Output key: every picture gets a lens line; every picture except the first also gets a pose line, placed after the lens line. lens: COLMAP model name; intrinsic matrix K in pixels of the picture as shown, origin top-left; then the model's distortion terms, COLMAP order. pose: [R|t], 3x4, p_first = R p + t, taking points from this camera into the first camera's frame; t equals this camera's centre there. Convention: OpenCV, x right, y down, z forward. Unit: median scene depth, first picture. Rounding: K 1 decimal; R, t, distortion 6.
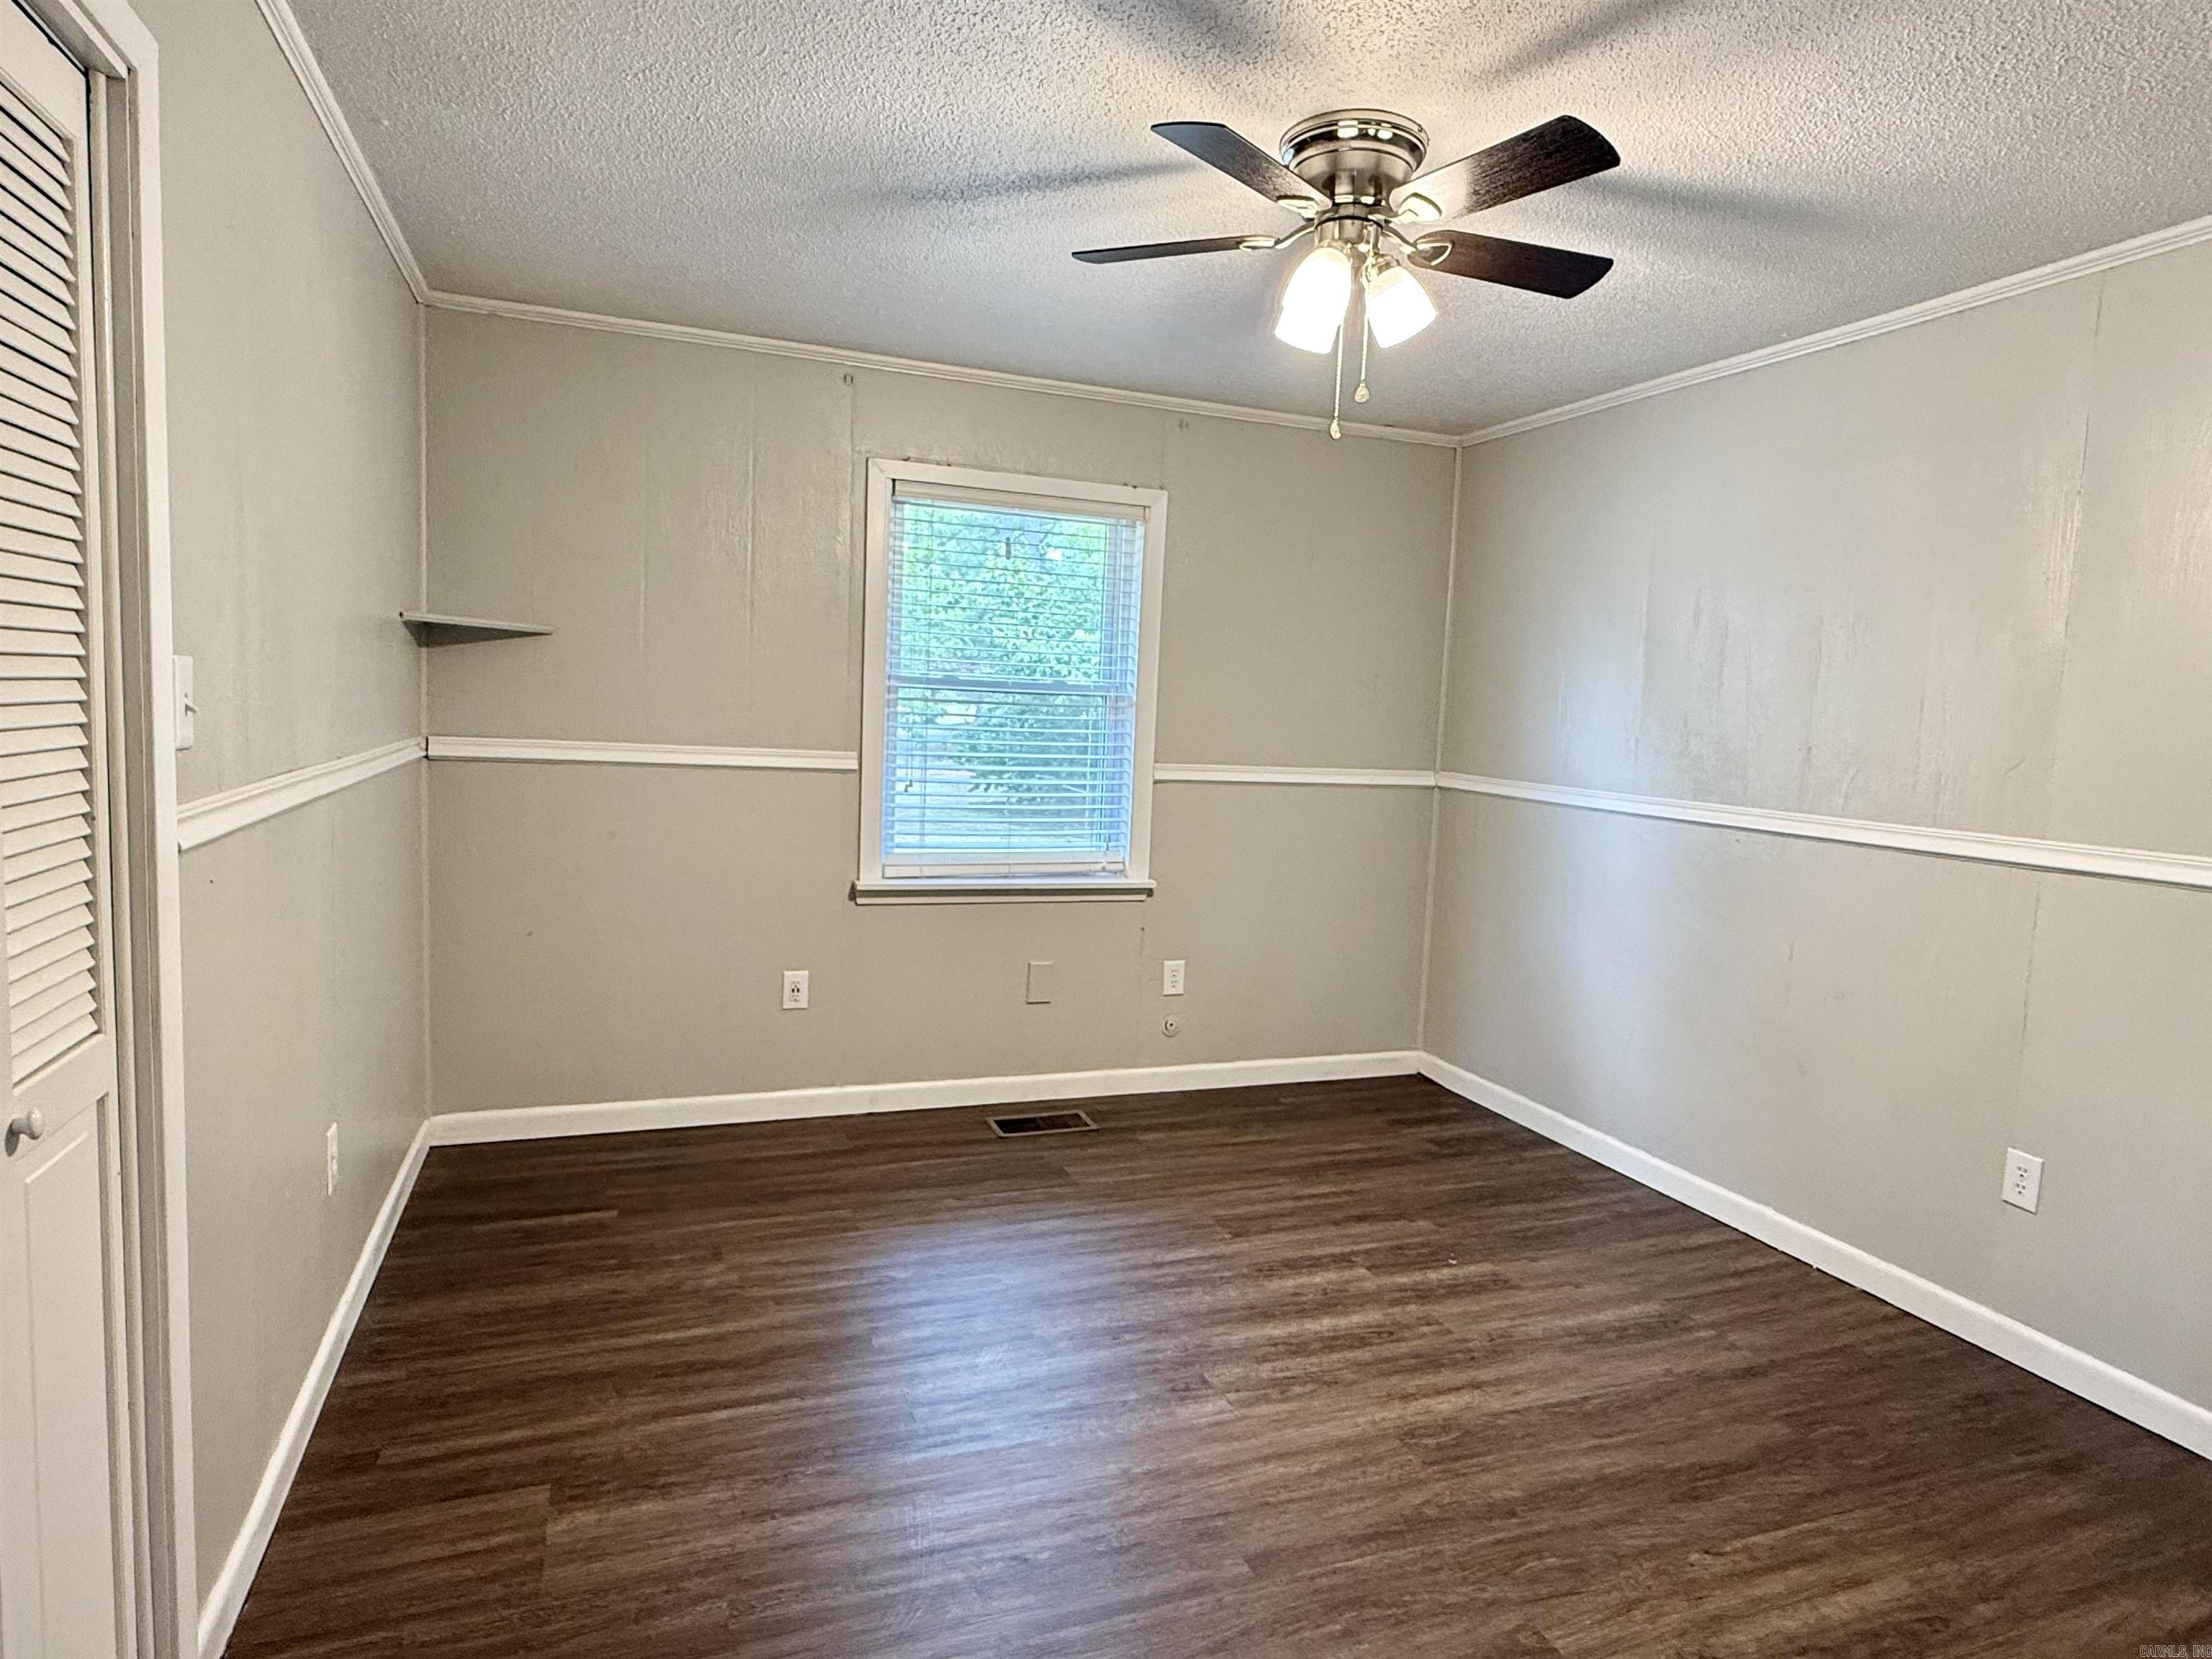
lens RADIAL K [[1226.7, 0, 1110.7], [0, 1226.7, 821.4], [0, 0, 1]] dist [0.001002, 0.001266]
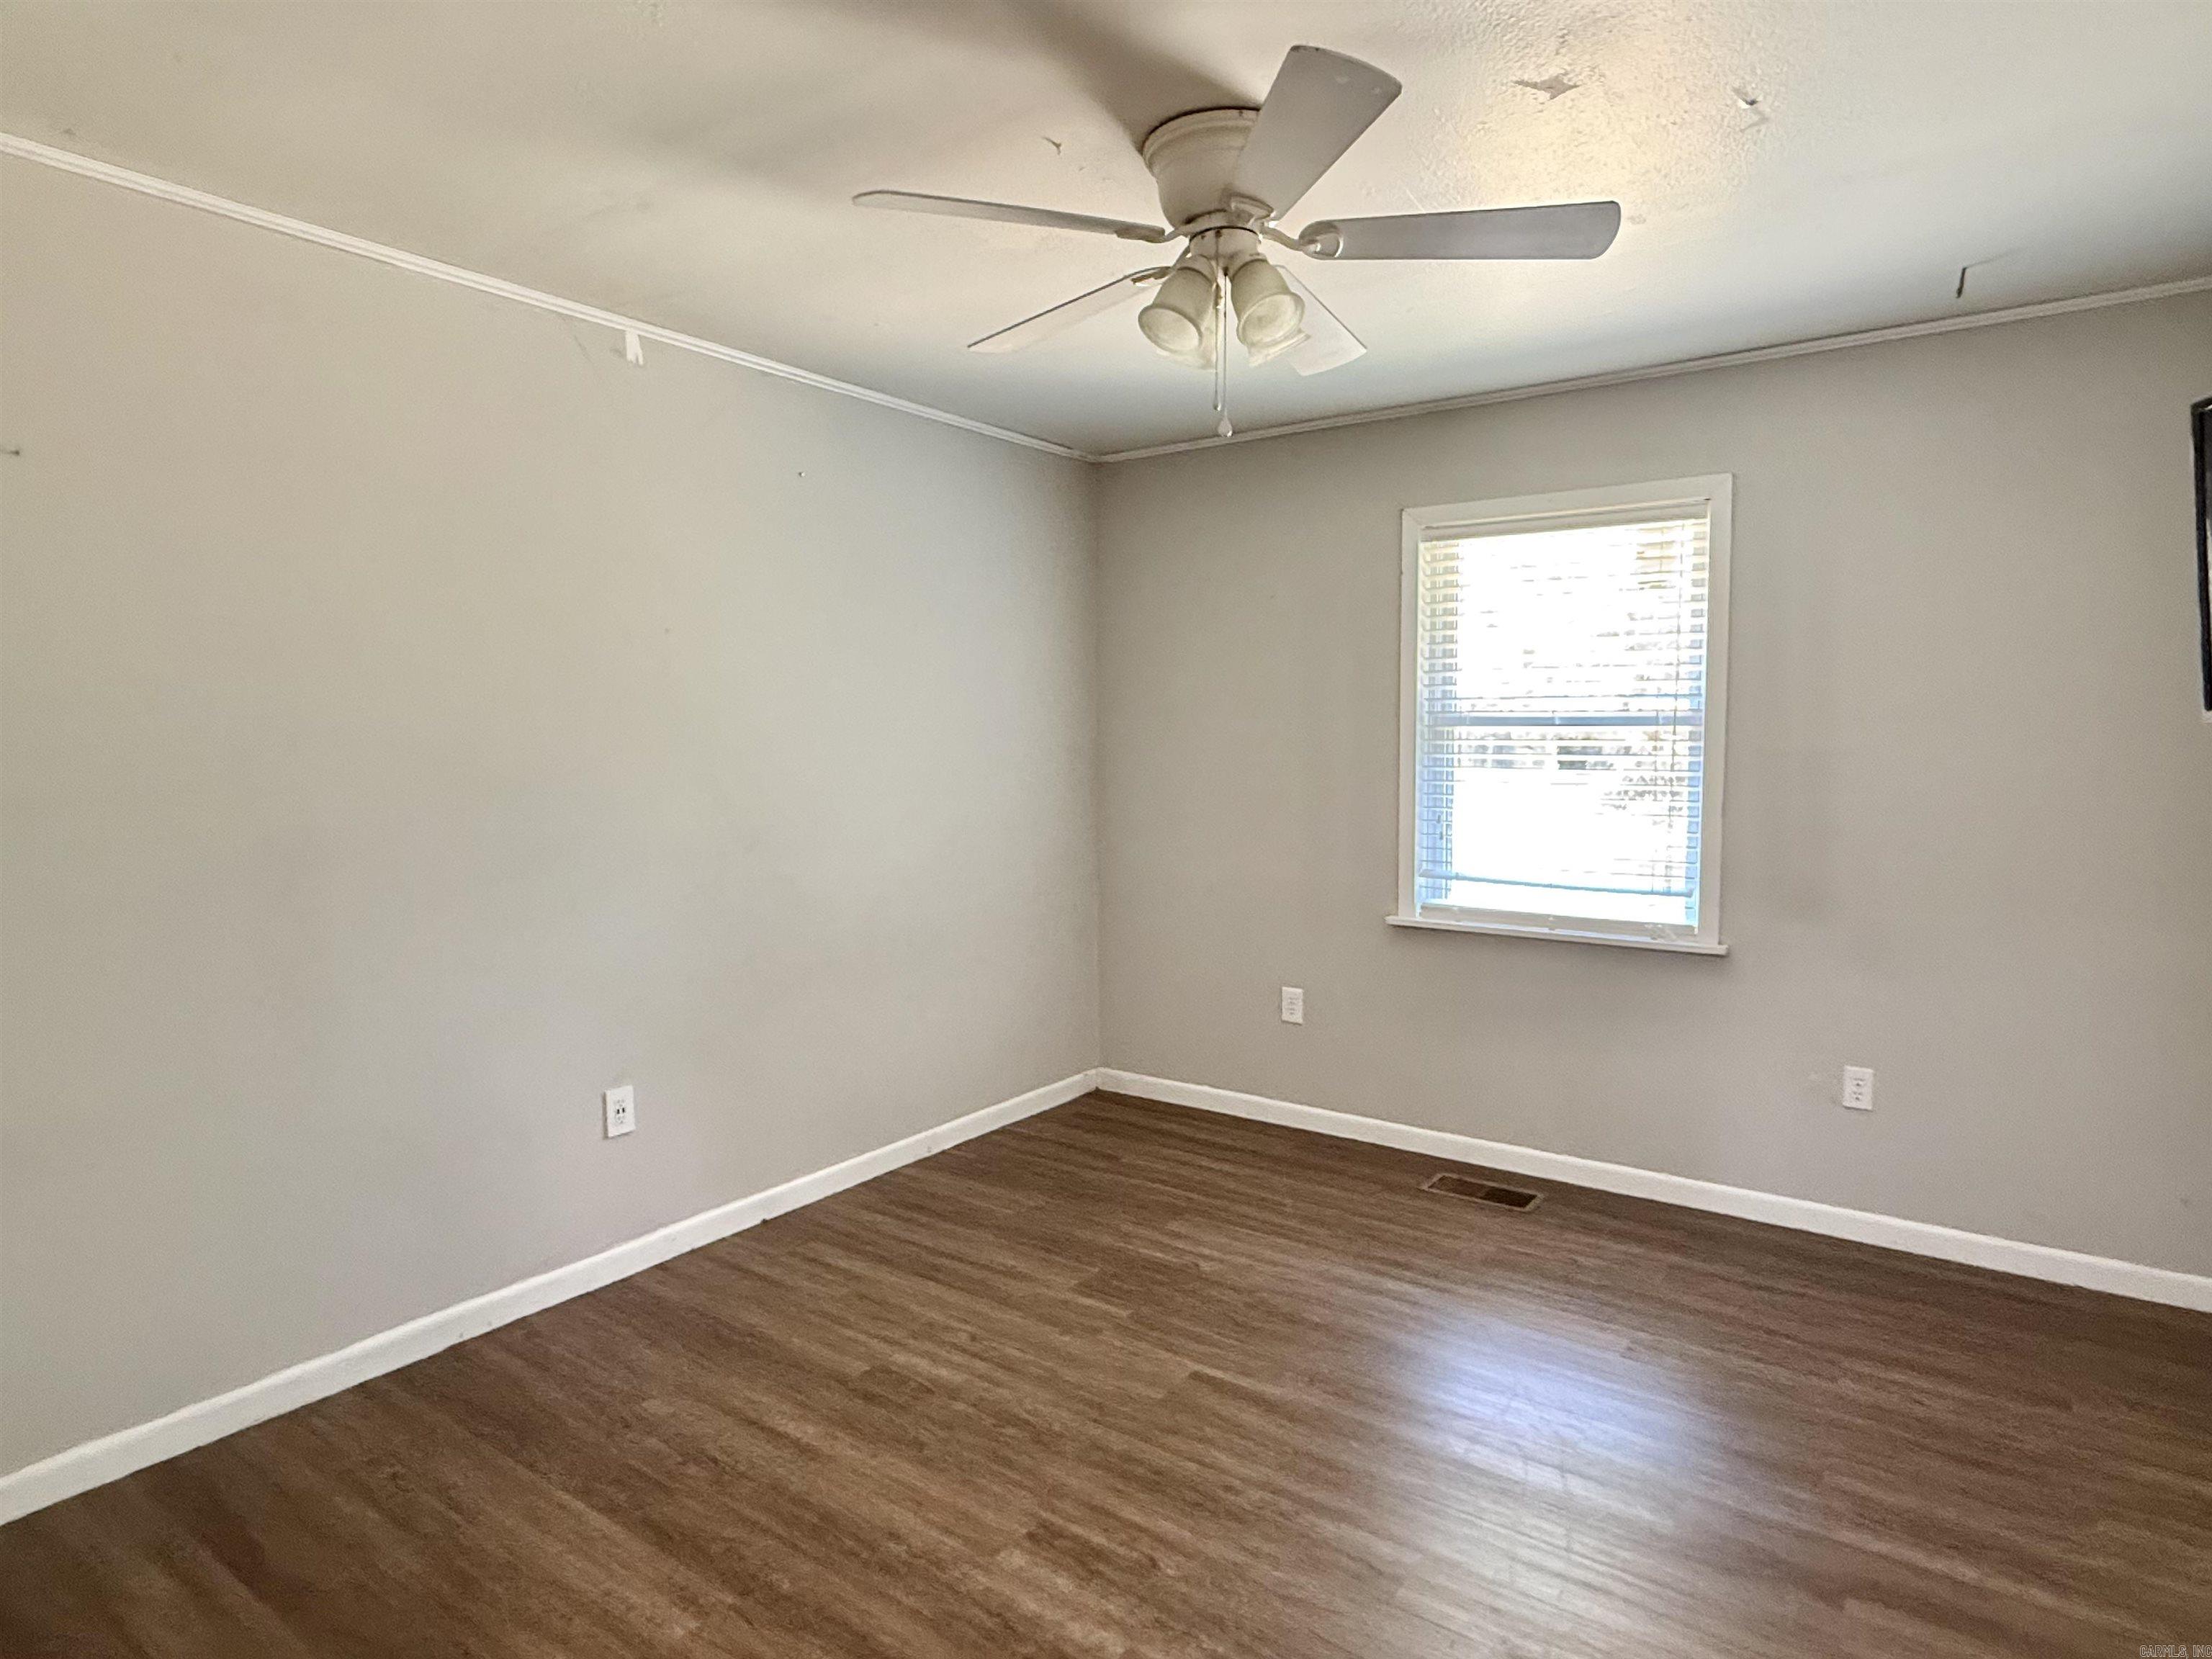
lens RADIAL K [[1226.7, 0, 1110.7], [0, 1226.7, 821.4], [0, 0, 1]] dist [0.001002, 0.001266]
pose [[0.569623, 0.005451, -0.821888, 0.516253], [-0.056273, 0.997890, -0.032383, 0.014863], [0.819978, 0.064696, 0.568727, 0.219058]]
